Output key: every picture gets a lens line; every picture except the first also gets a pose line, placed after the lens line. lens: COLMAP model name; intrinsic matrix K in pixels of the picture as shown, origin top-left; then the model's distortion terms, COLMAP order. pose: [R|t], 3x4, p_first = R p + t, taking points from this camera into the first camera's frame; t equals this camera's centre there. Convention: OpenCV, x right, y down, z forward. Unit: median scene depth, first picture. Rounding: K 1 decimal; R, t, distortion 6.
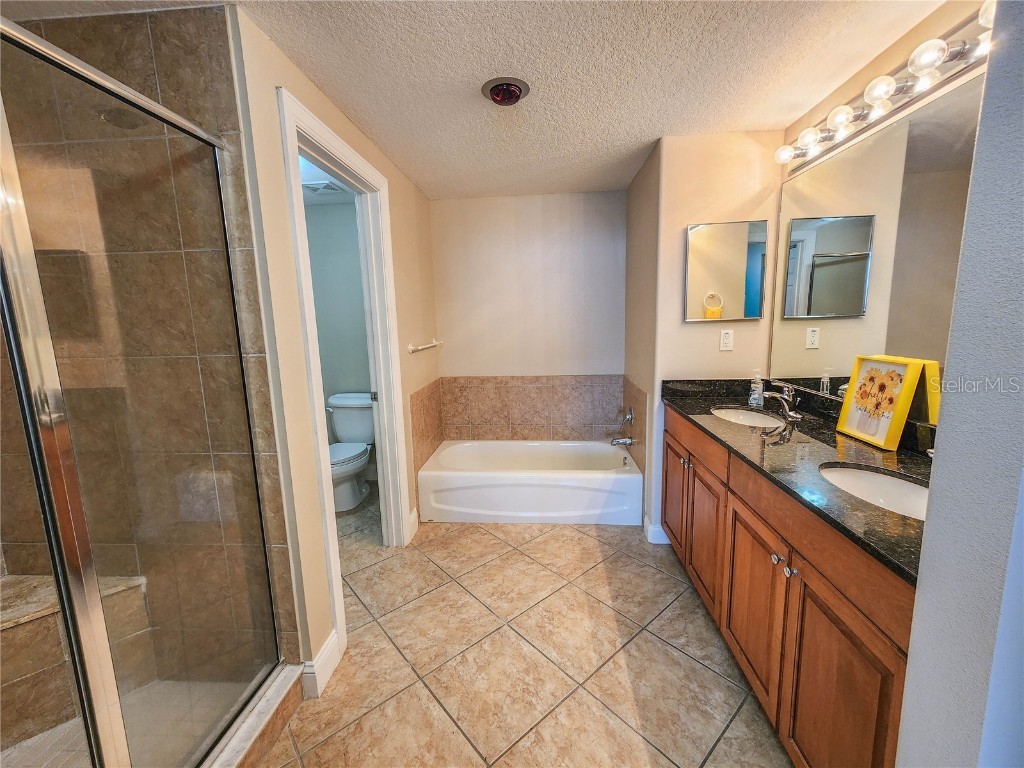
lens RADIAL K [[425.1, 0, 512.0], [0, 425.1, 384.0], [0, 0, 1]] dist [0.001935, 0.004383]
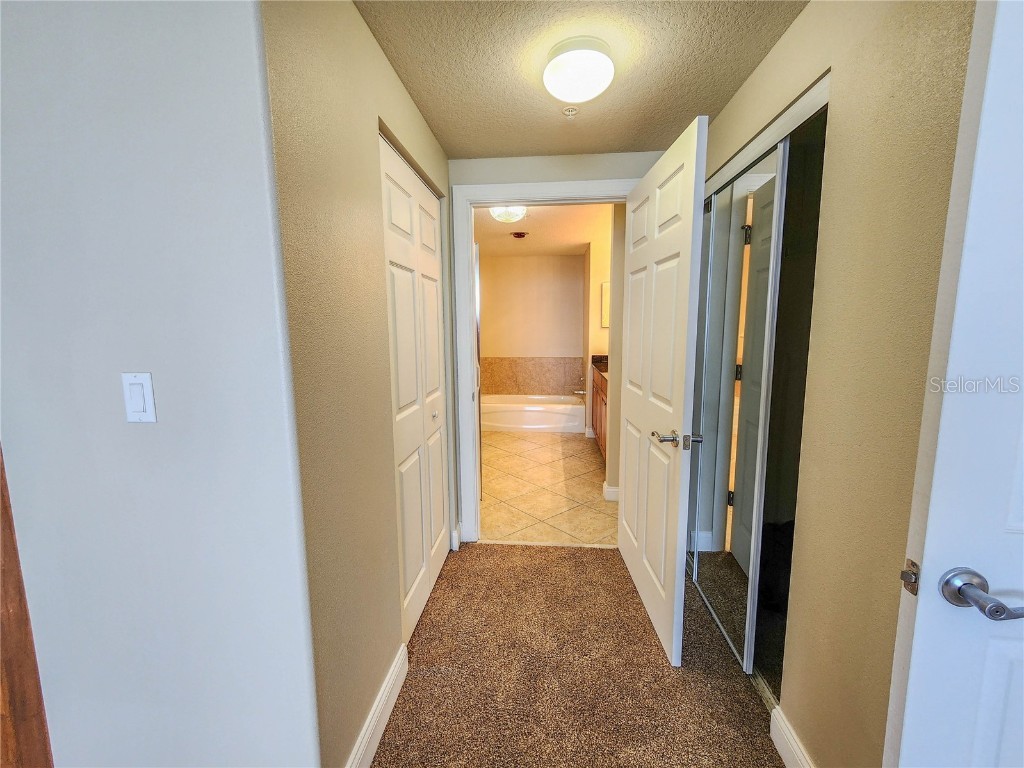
lens RADIAL K [[425.1, 0, 512.0], [0, 425.1, 384.0], [0, 0, 1]] dist [0.001935, 0.004383]
pose [[0.999742, 0.020781, -0.009170, -0.009318], [-0.020941, 0.999625, -0.017661, 0.127200], [0.008799, 0.017849, 0.999802, -0.764939]]
